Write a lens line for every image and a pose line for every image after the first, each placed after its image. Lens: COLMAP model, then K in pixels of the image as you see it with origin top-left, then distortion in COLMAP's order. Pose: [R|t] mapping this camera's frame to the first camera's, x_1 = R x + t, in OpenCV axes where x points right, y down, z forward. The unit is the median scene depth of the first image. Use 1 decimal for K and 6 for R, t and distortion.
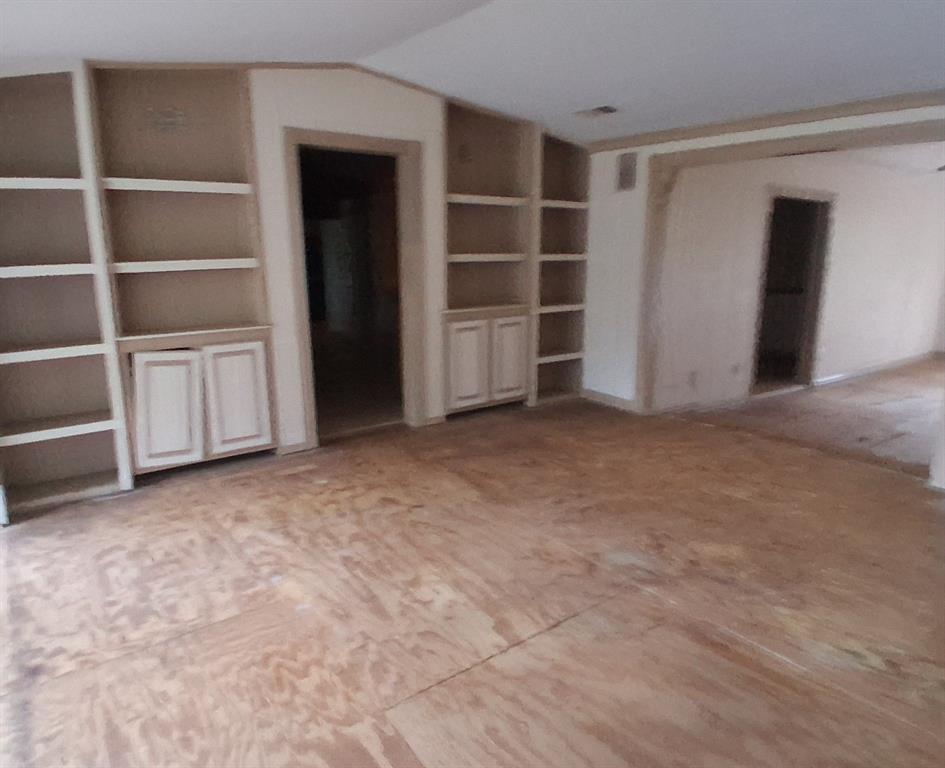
lens RADIAL K [[633.7, 0, 483.3], [0, 633.7, 380.2], [0, 0, 1]] dist [0.020991, -0.064948]
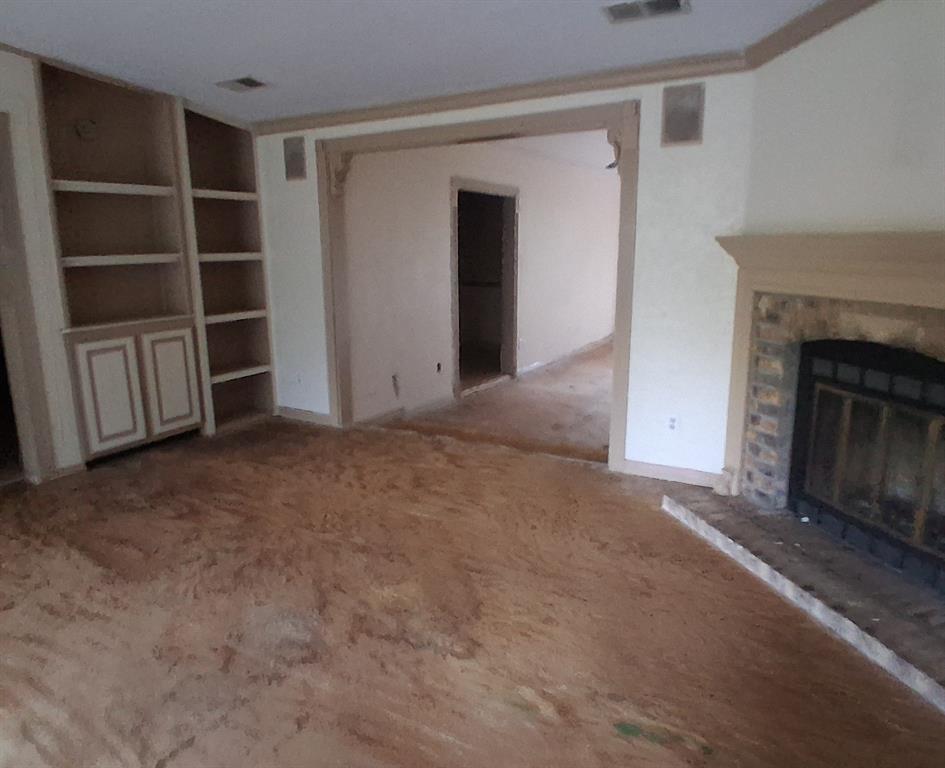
lens RADIAL K [[633.7, 0, 483.3], [0, 633.7, 380.2], [0, 0, 1]] dist [0.020991, -0.064948]
pose [[0.921828, -0.096548, 0.375382, 0.118729], [0.095258, 0.995209, 0.022042, -0.017156], [-0.375711, 0.015440, 0.926608, 0.097409]]
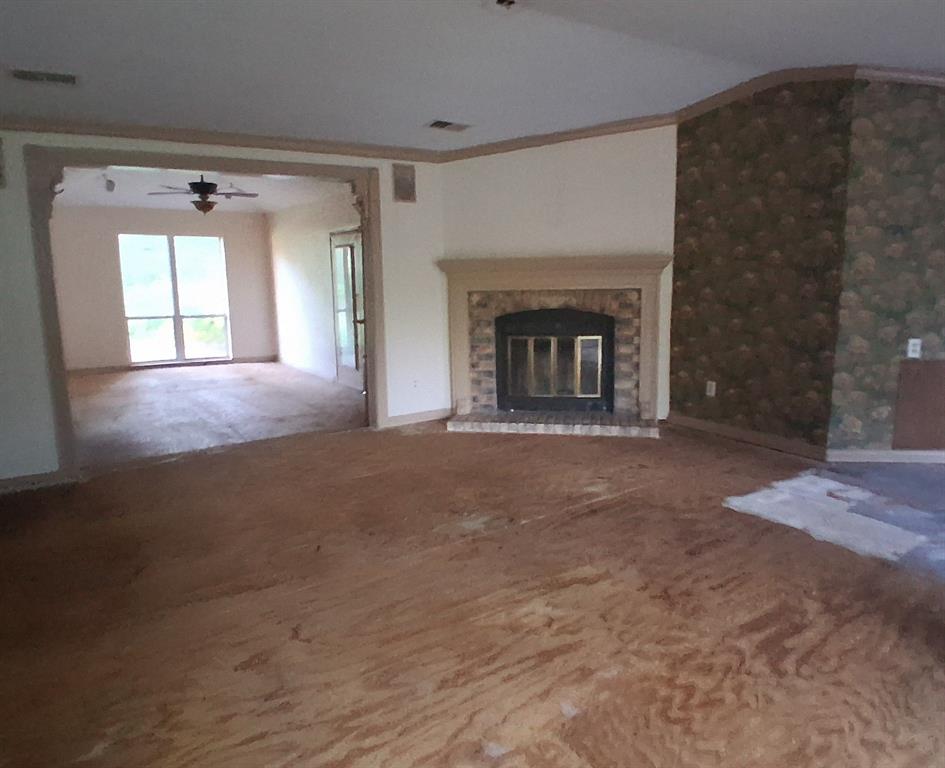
lens RADIAL K [[633.7, 0, 483.3], [0, 633.7, 380.2], [0, 0, 1]] dist [0.020991, -0.064948]
pose [[0.043631, -0.172326, 0.984073, -0.523605], [0.223211, 0.961793, 0.158527, -0.088914], [-0.973793, 0.212739, 0.080429, 0.515162]]
